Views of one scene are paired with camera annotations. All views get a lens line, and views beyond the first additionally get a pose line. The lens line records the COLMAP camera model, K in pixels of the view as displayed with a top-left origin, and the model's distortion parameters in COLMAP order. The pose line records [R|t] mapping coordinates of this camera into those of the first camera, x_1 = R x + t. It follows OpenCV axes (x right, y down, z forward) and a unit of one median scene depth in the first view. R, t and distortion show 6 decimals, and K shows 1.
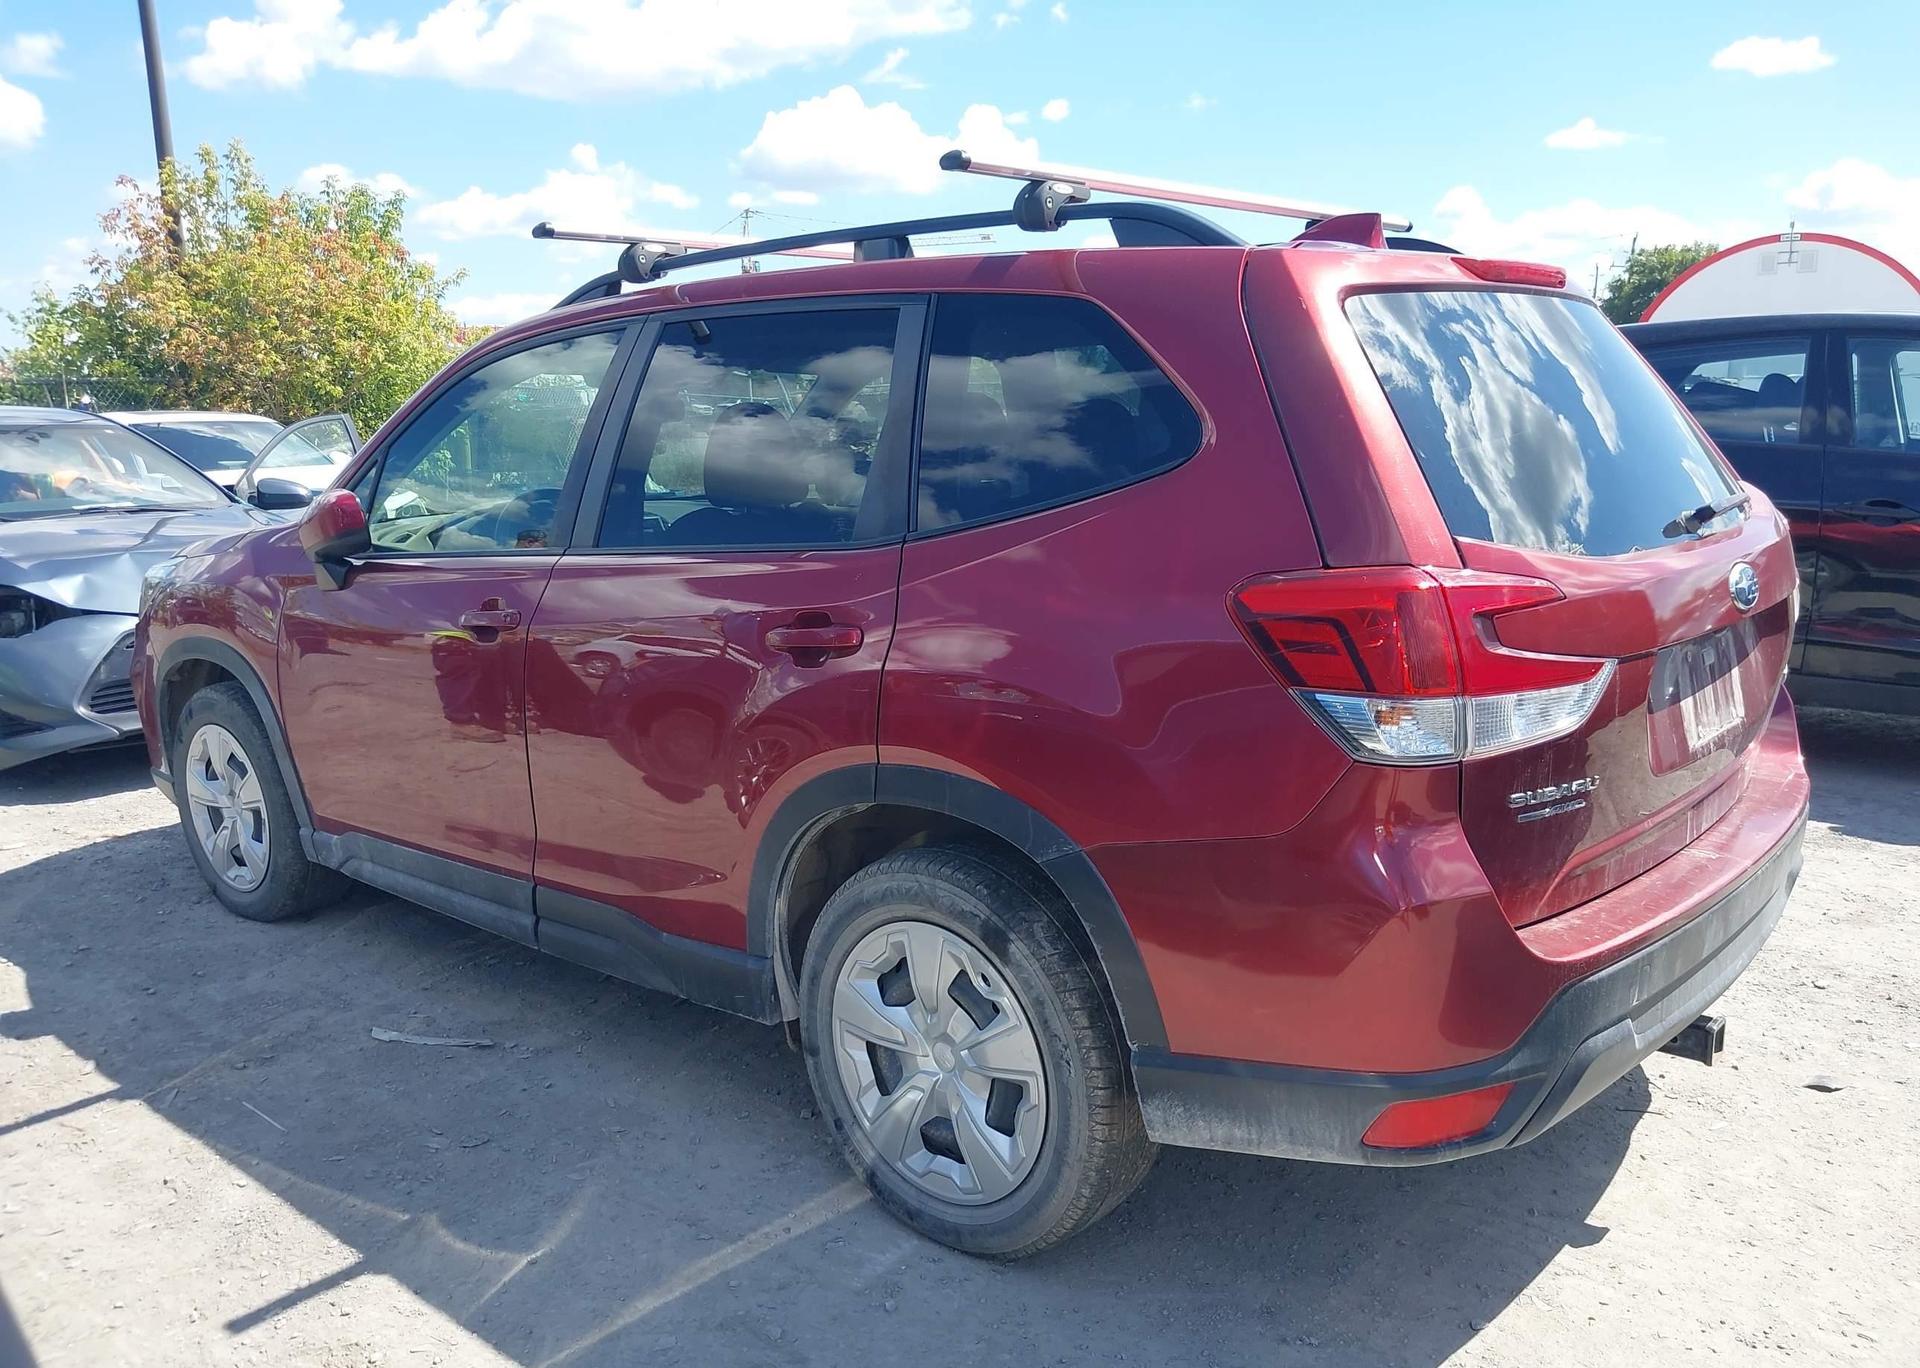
lens RADIAL K [[1759.3, 0, 957.6], [0, 1759.3, 666.4], [0, 0, 1]] dist [-0.020212, 0.011179]
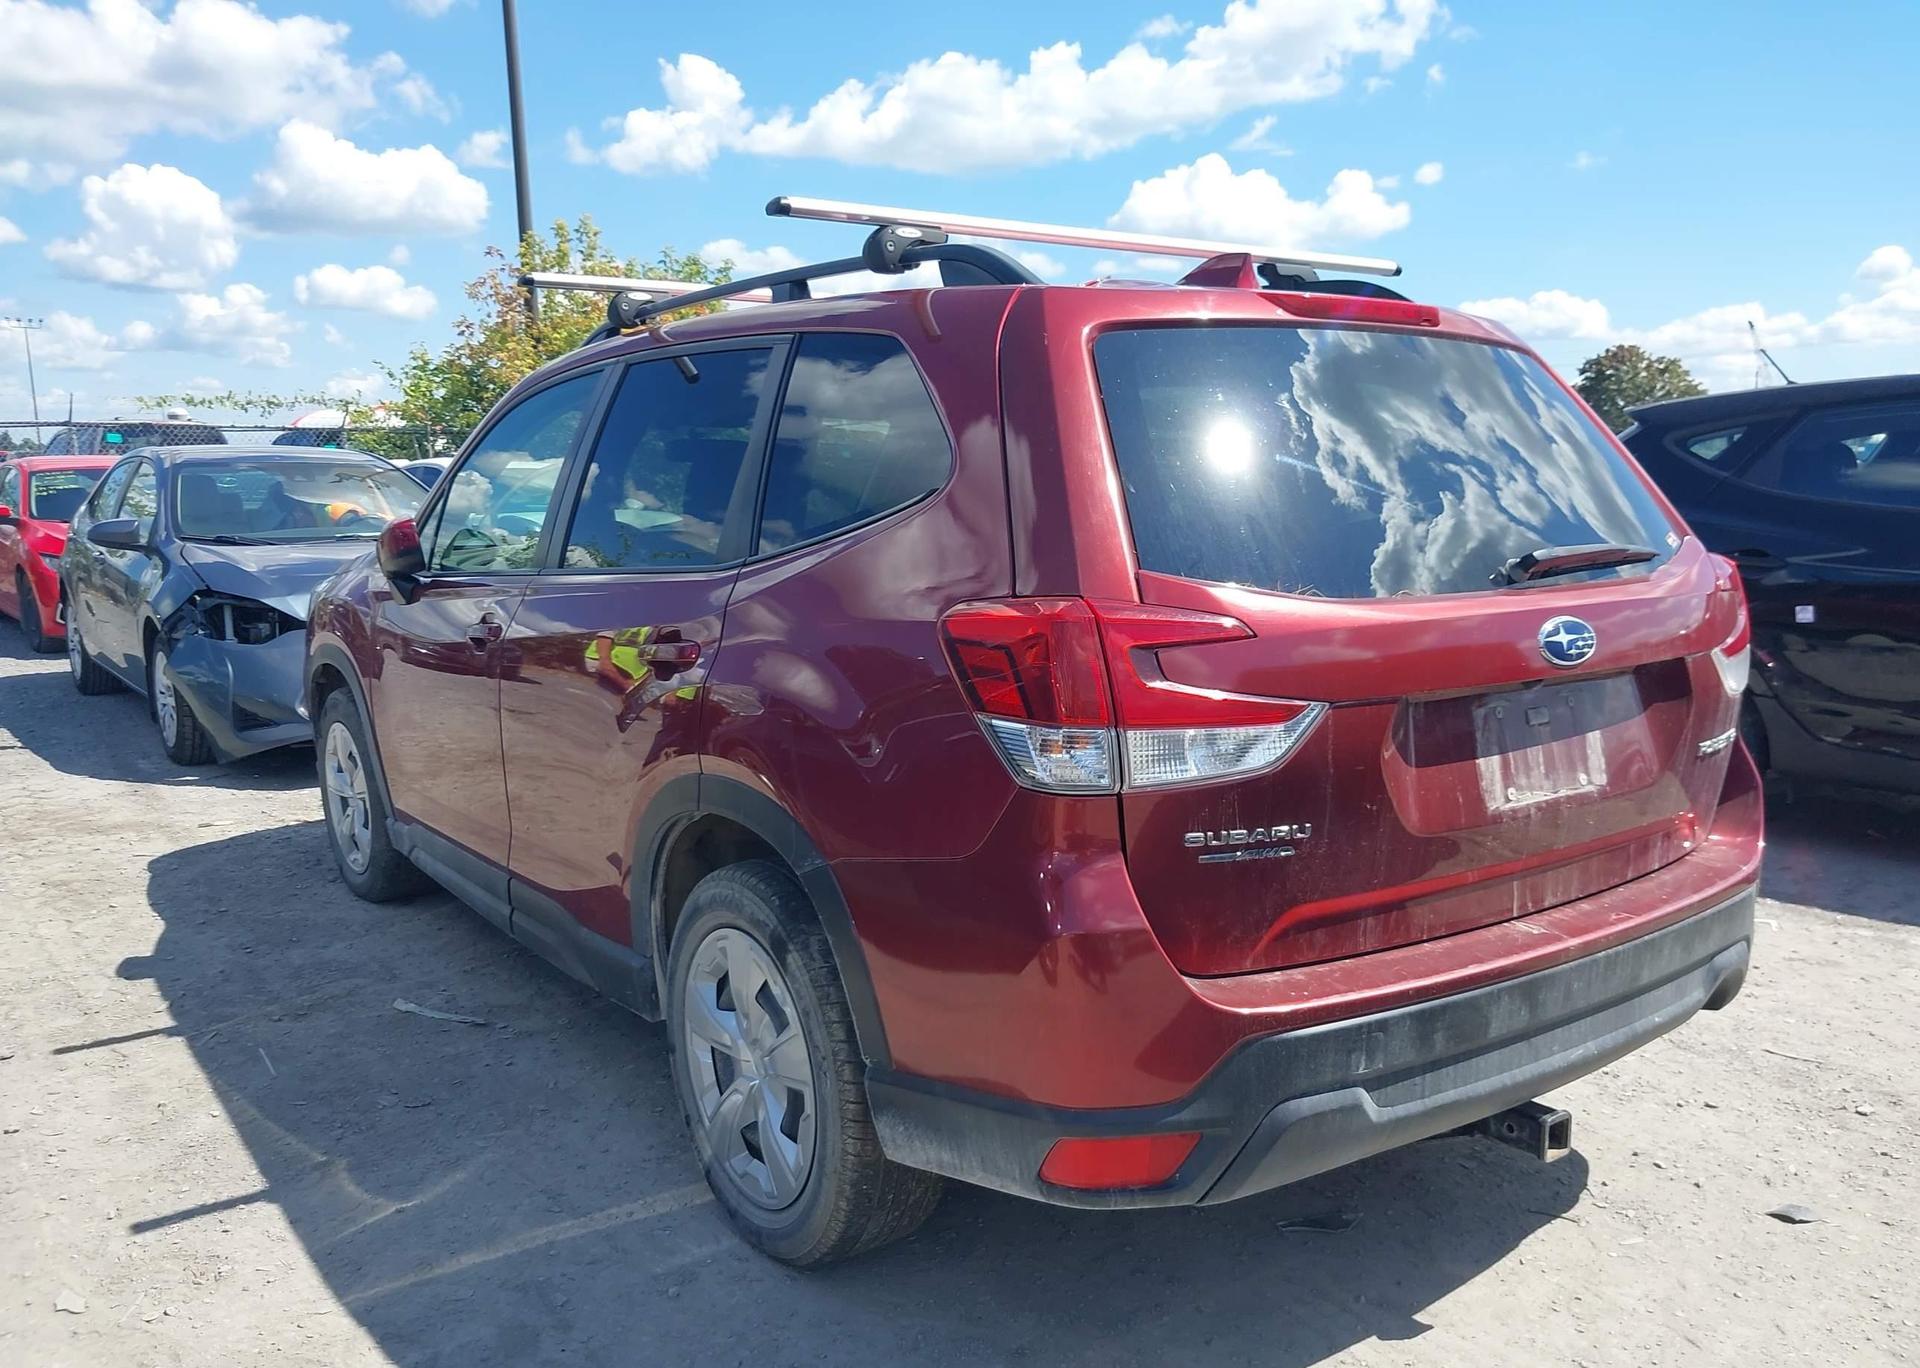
lens RADIAL K [[1759.3, 0, 957.6], [0, 1759.3, 666.4], [0, 0, 1]] dist [-0.020212, 0.011179]
pose [[0.963638, 0.046985, -0.263049, 0.343416], [-0.057372, 0.997842, -0.031944, 0.014274], [0.260980, 0.045874, 0.964254, 0.017636]]
